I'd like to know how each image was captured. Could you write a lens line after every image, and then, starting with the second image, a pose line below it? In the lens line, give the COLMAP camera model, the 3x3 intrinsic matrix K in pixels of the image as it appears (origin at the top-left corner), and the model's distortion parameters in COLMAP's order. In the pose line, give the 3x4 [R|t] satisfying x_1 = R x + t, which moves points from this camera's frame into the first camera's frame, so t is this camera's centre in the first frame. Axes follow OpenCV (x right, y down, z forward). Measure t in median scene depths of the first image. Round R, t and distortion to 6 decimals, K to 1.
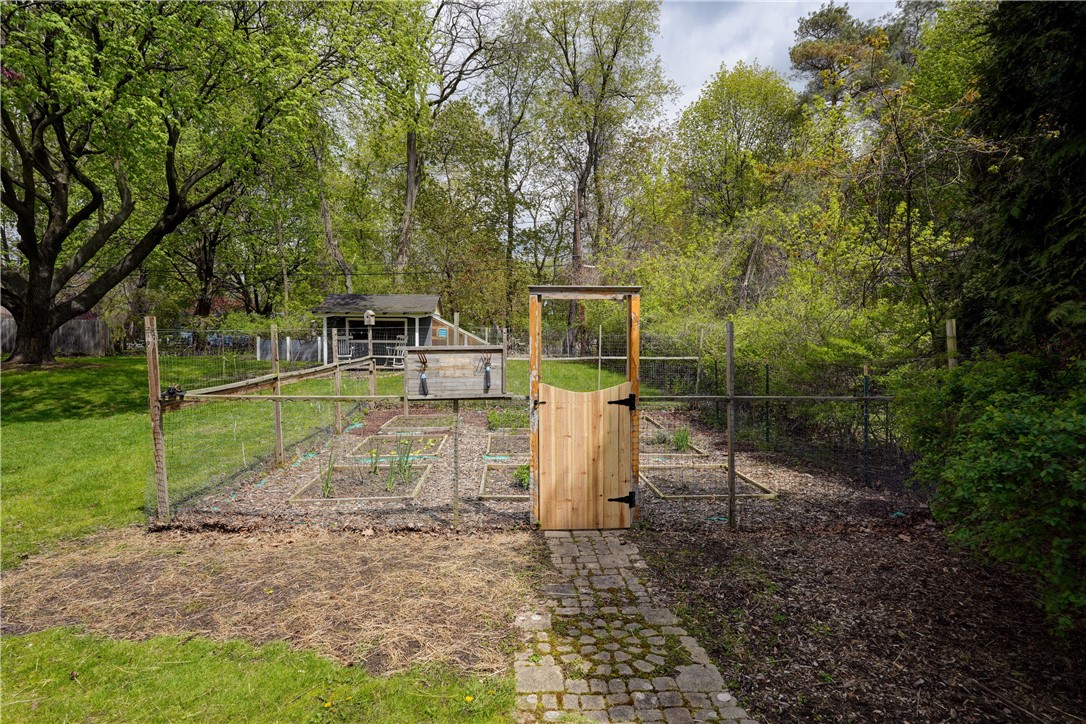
lens RADIAL K [[570.7, 0, 543.0], [0, 570.7, 362.0], [0, 0, 1]] dist [-0.002080, 0.000746]
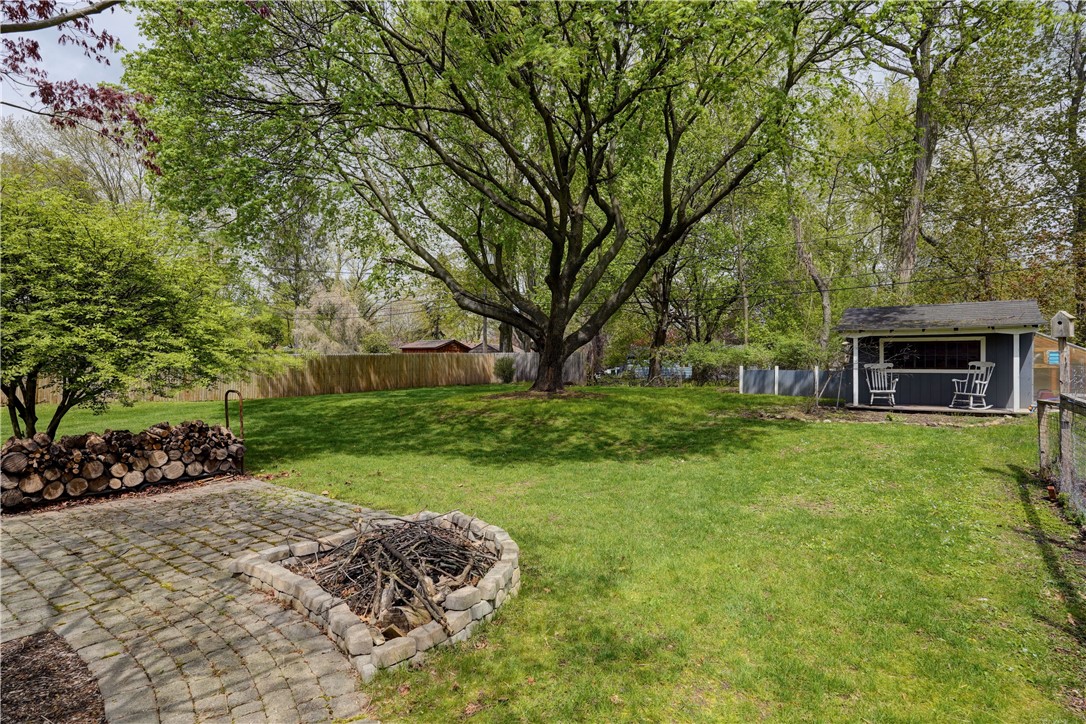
lens RADIAL K [[570.7, 0, 543.0], [0, 570.7, 362.0], [0, 0, 1]] dist [-0.002080, 0.000746]
pose [[0.762127, -0.006463, -0.647395, -0.197845], [-0.027945, 0.998690, -0.042867, -0.003501], [0.646824, 0.050761, 0.760948, 0.161199]]
